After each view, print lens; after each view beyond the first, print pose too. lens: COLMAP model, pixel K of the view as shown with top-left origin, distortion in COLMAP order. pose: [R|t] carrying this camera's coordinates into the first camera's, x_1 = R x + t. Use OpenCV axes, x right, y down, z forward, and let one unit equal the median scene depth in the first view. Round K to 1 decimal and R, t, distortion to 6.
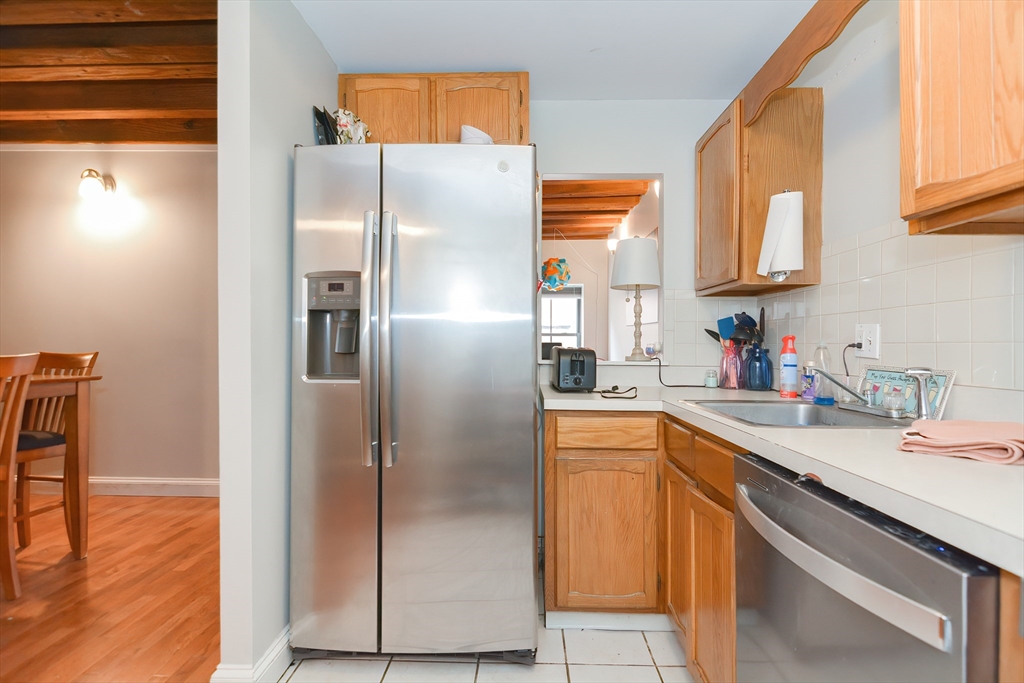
lens RADIAL K [[516.6, 0, 522.2], [0, 516.6, 342.6], [0, 0, 1]] dist [0.014068, -0.011791]
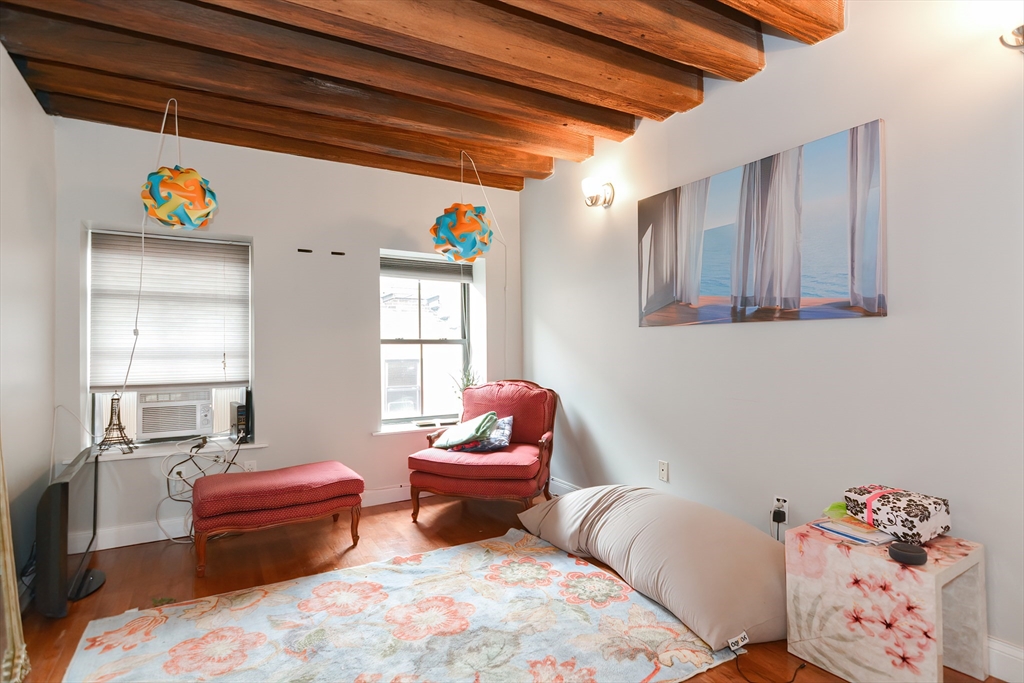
lens RADIAL K [[516.6, 0, 523.4], [0, 516.6, 346.5], [0, 0, 1]] dist [0.014068, -0.011791]
pose [[0.847720, -0.005912, 0.530410, -0.523723], [0.006608, 0.999978, 0.000585, -0.032355], [-0.530402, 0.003009, 0.847741, 1.483079]]
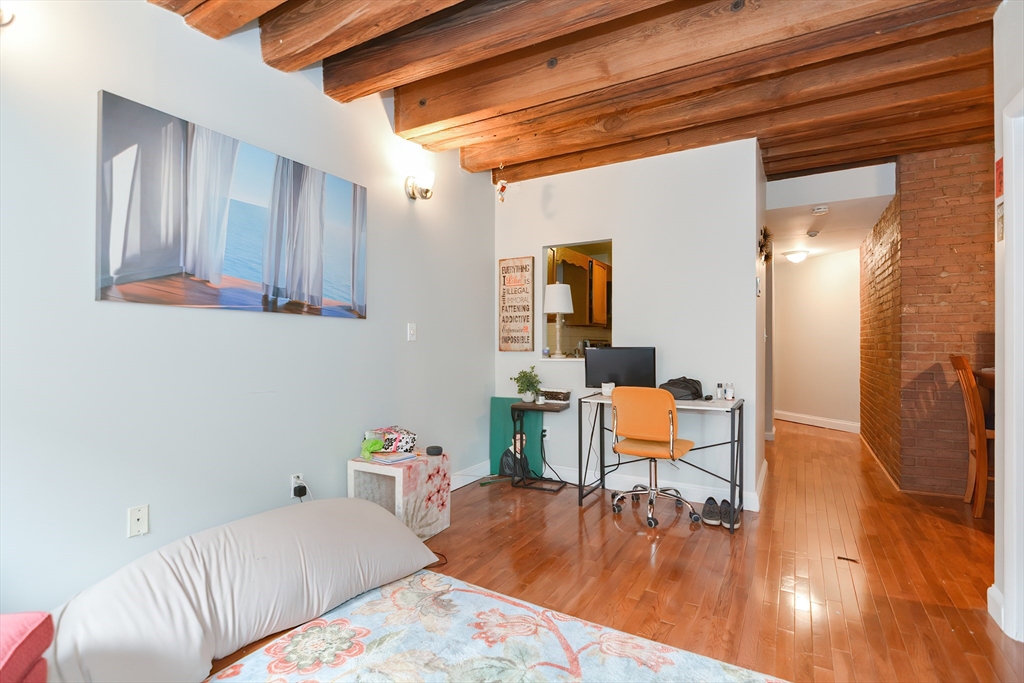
lens RADIAL K [[516.6, 0, 507.5], [0, 516.6, 343.5], [0, 0, 1]] dist [0.014068, -0.011791]
pose [[-0.874602, -0.010436, 0.484729, -0.502693], [-0.012383, 0.999923, -0.000814, -0.019656], [-0.484683, -0.006714, -0.874664, 2.911579]]
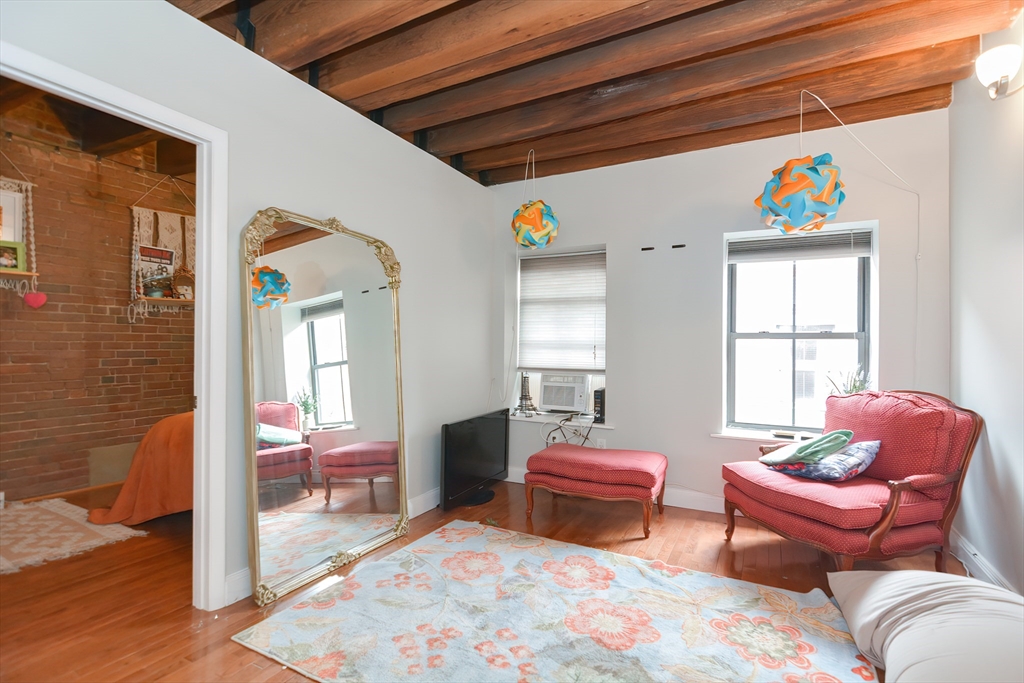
lens RADIAL K [[516.6, 0, 508.6], [0, 516.6, 349.0], [0, 0, 1]] dist [0.014068, -0.011791]
pose [[0.893021, 0.009007, -0.449925, 0.120484], [-0.004987, 0.999936, 0.010120, -0.022197], [0.449987, -0.006794, 0.893009, 1.496296]]
